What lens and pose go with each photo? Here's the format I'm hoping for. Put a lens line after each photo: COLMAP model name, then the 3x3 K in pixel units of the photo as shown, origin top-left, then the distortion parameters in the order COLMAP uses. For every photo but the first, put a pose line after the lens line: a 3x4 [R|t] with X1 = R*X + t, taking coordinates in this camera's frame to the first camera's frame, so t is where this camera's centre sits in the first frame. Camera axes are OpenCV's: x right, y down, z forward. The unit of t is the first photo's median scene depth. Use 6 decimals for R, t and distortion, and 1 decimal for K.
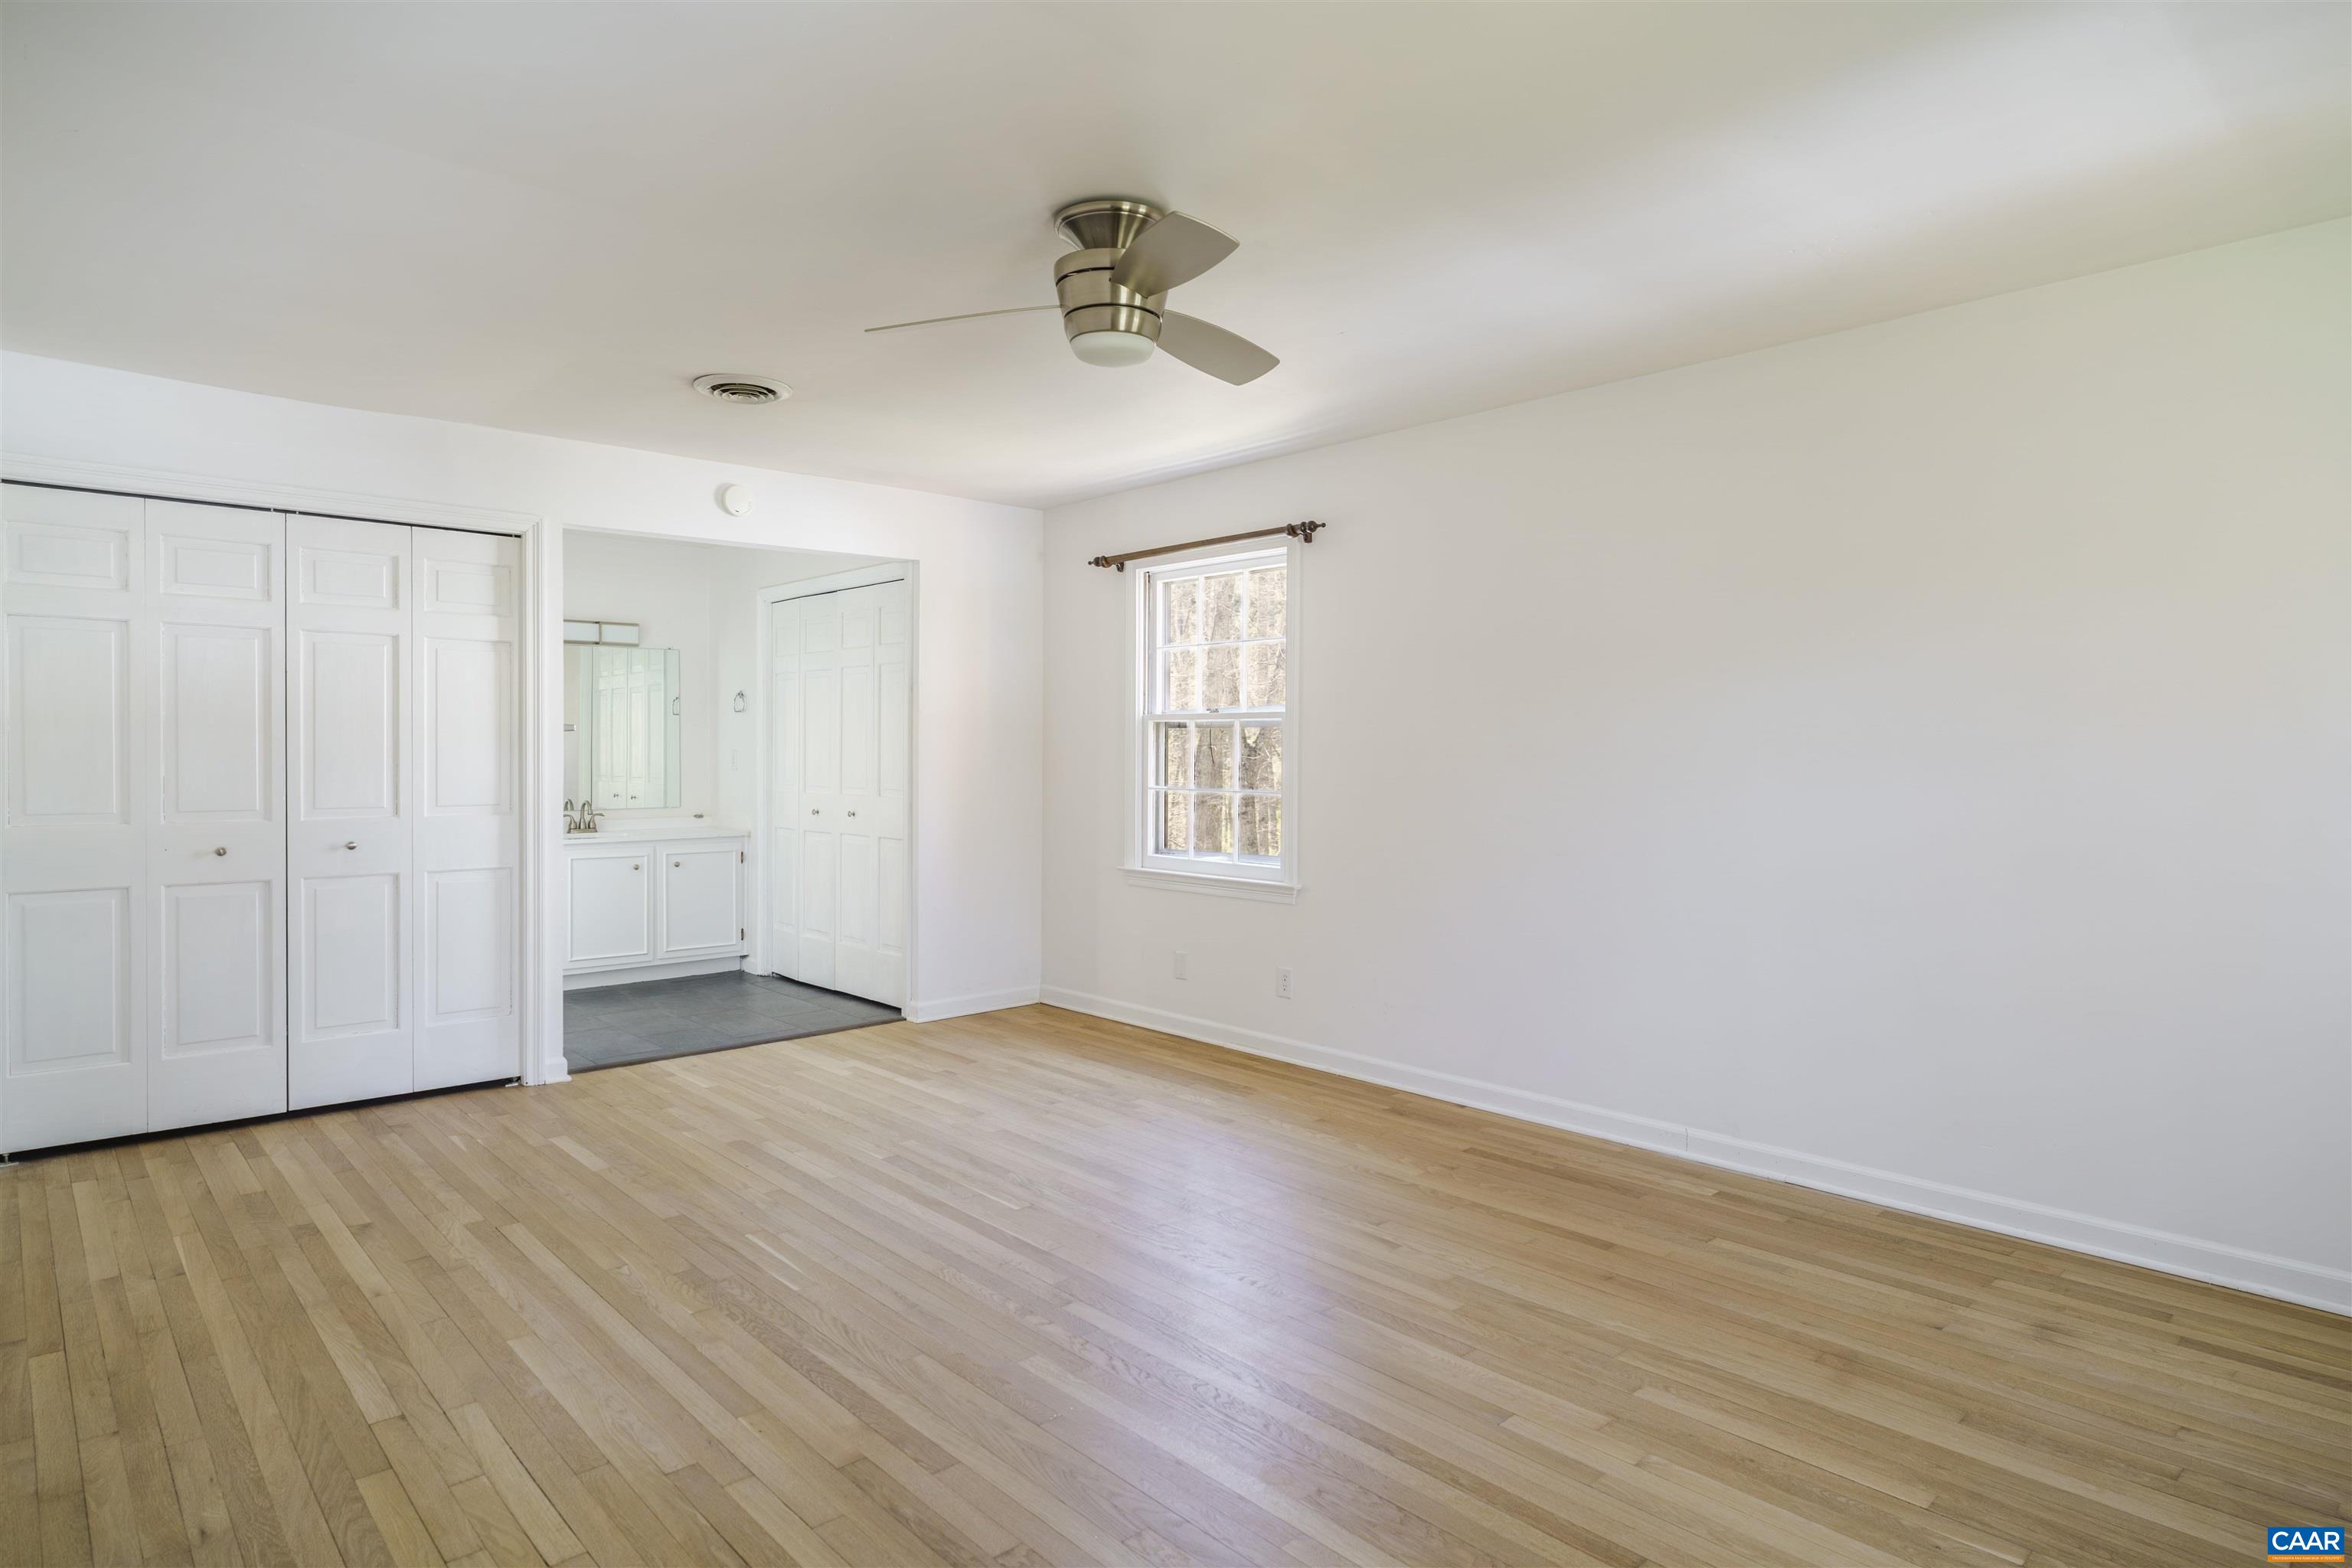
lens RADIAL K [[1291.4, 0, 1165.6], [0, 1291.4, 774.0], [0, 0, 1]] dist [0.002160, 0.000504]
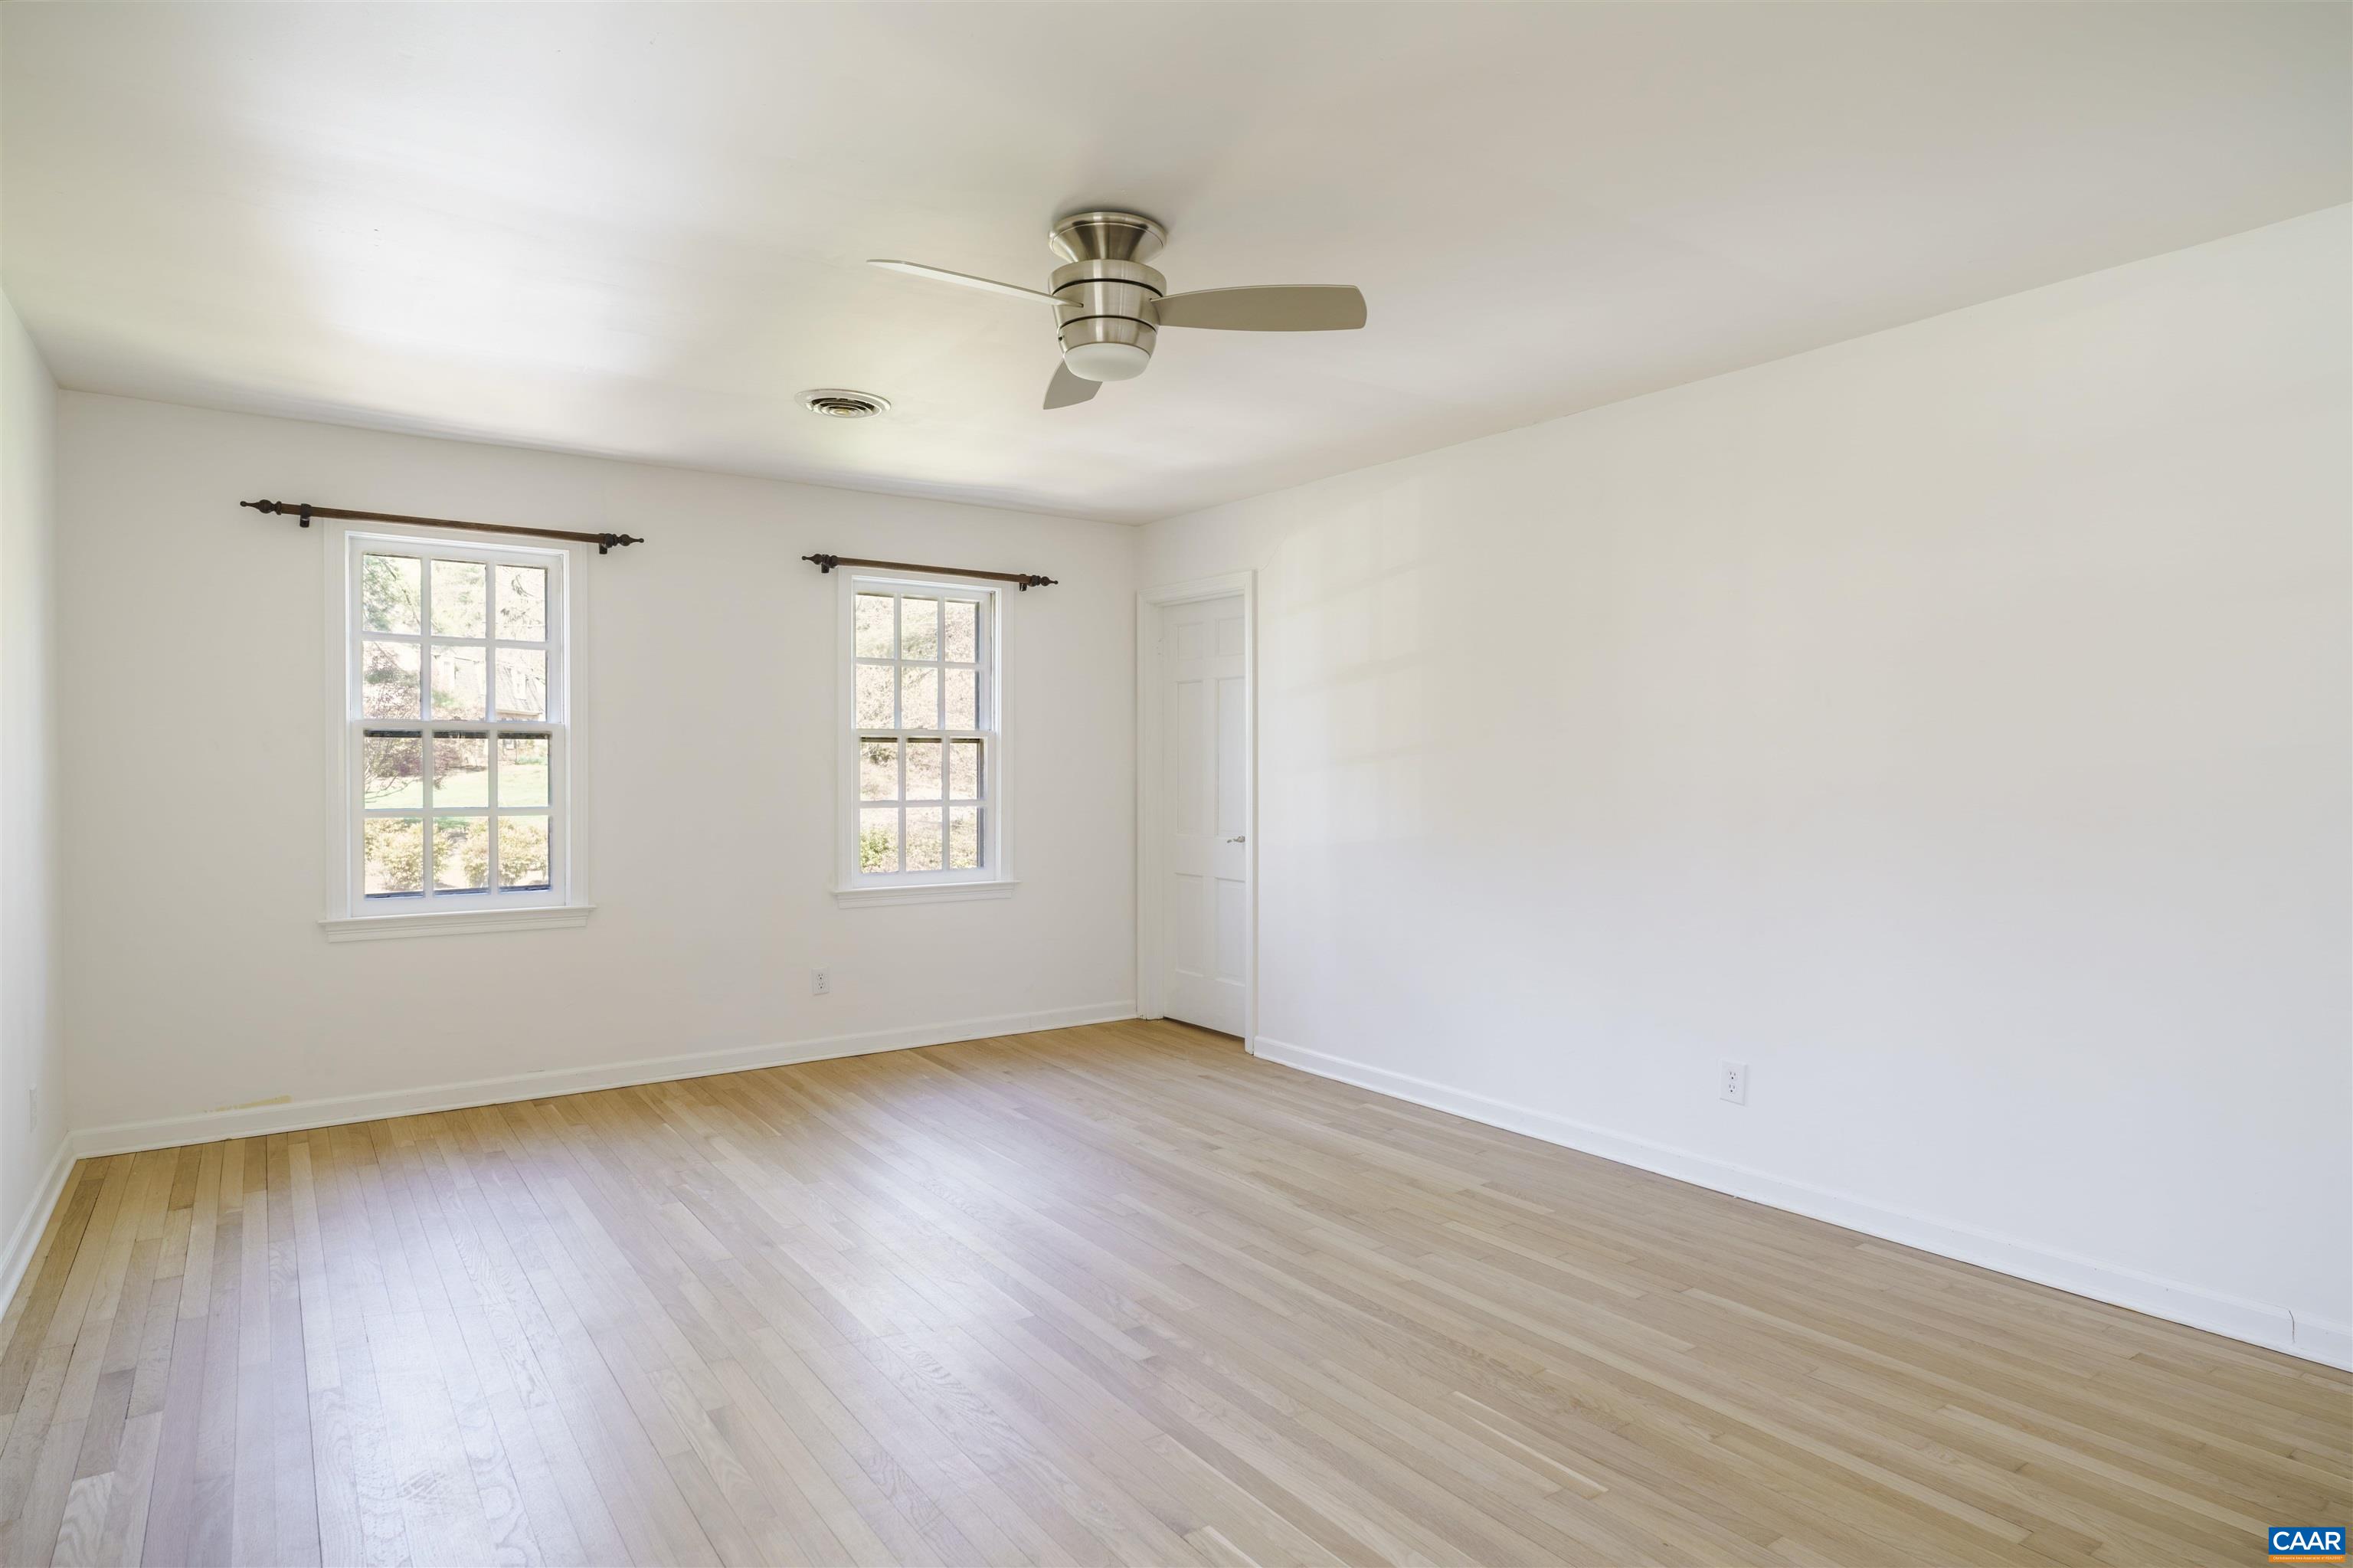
lens RADIAL K [[1292.0, 0, 1166.1], [0, 1292.0, 774.0], [0, 0, 1]] dist [0.002160, 0.000504]
pose [[-0.992098, -0.001065, 0.125462, -0.181354], [0.000492, 0.999923, 0.012375, -0.022166], [-0.125465, 0.012339, -0.992021, 1.697513]]
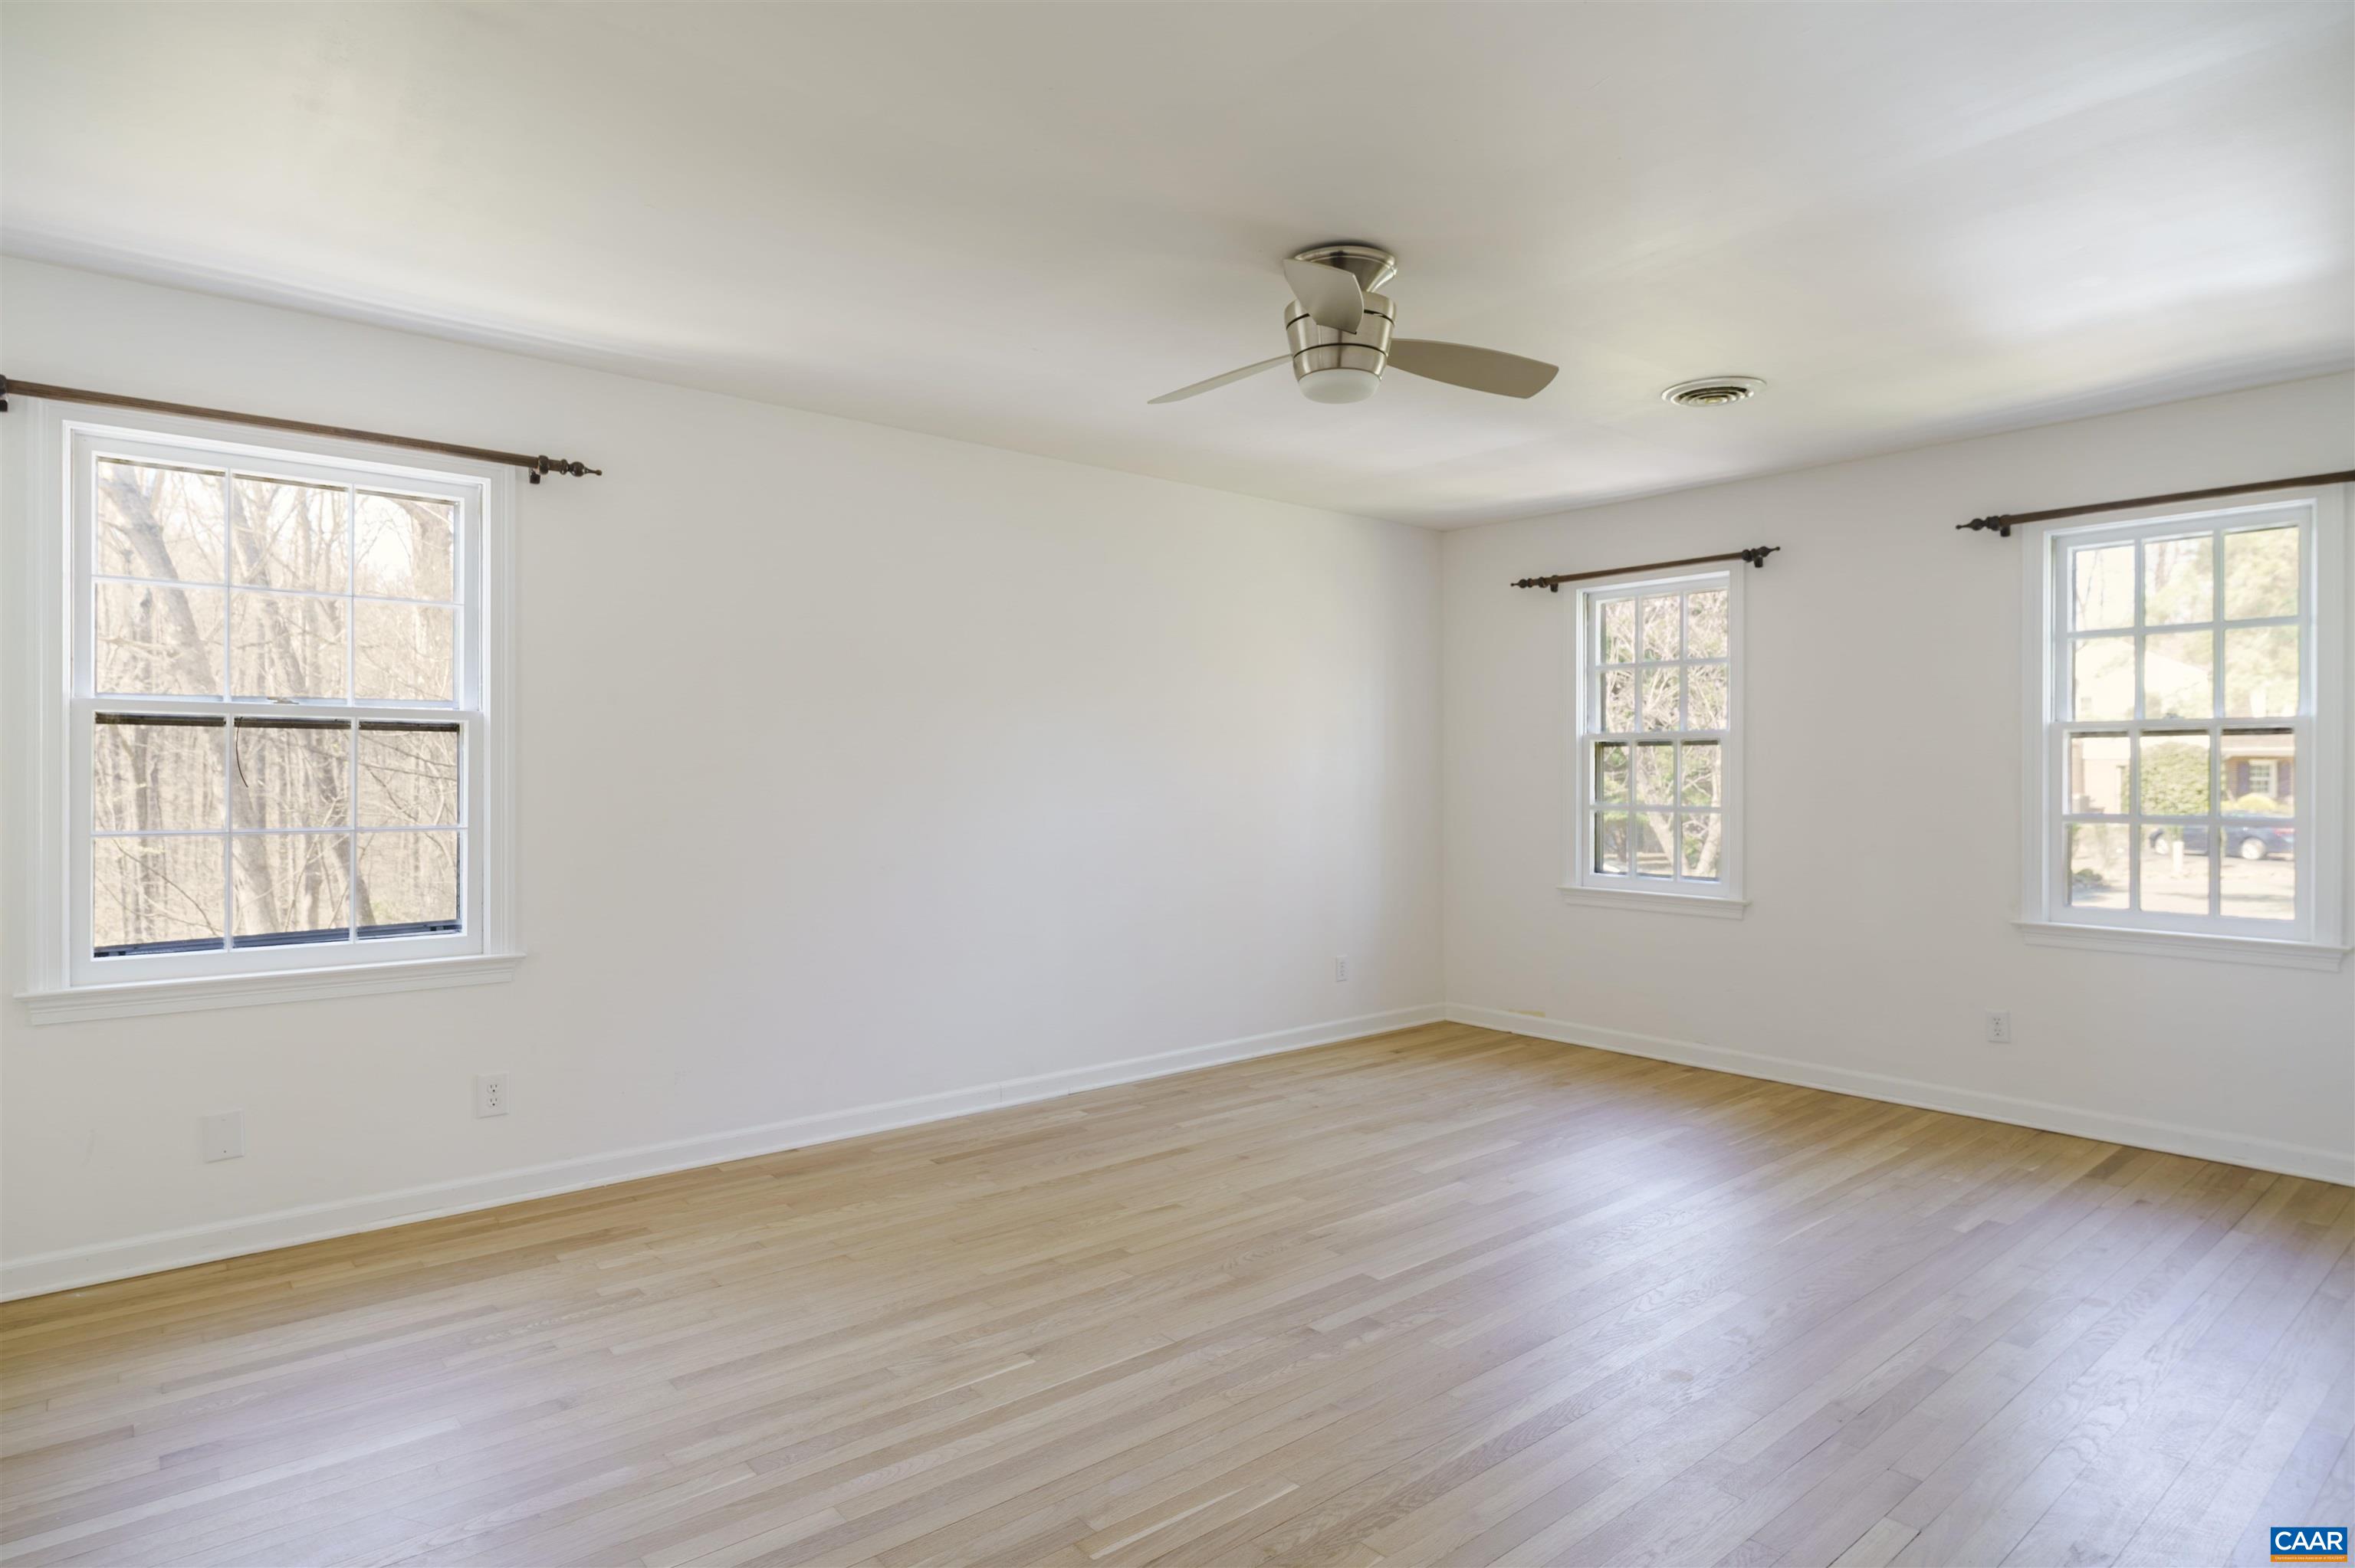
lens RADIAL K [[1292.9, 0, 1167.1], [0, 1292.9, 774.0], [0, 0, 1]] dist [0.002160, 0.000504]
pose [[0.037421, -0.004455, 0.999290, -0.951182], [0.010585, 0.999936, 0.004062, -0.021891], [-0.999244, 0.010426, 0.037465, 0.946675]]
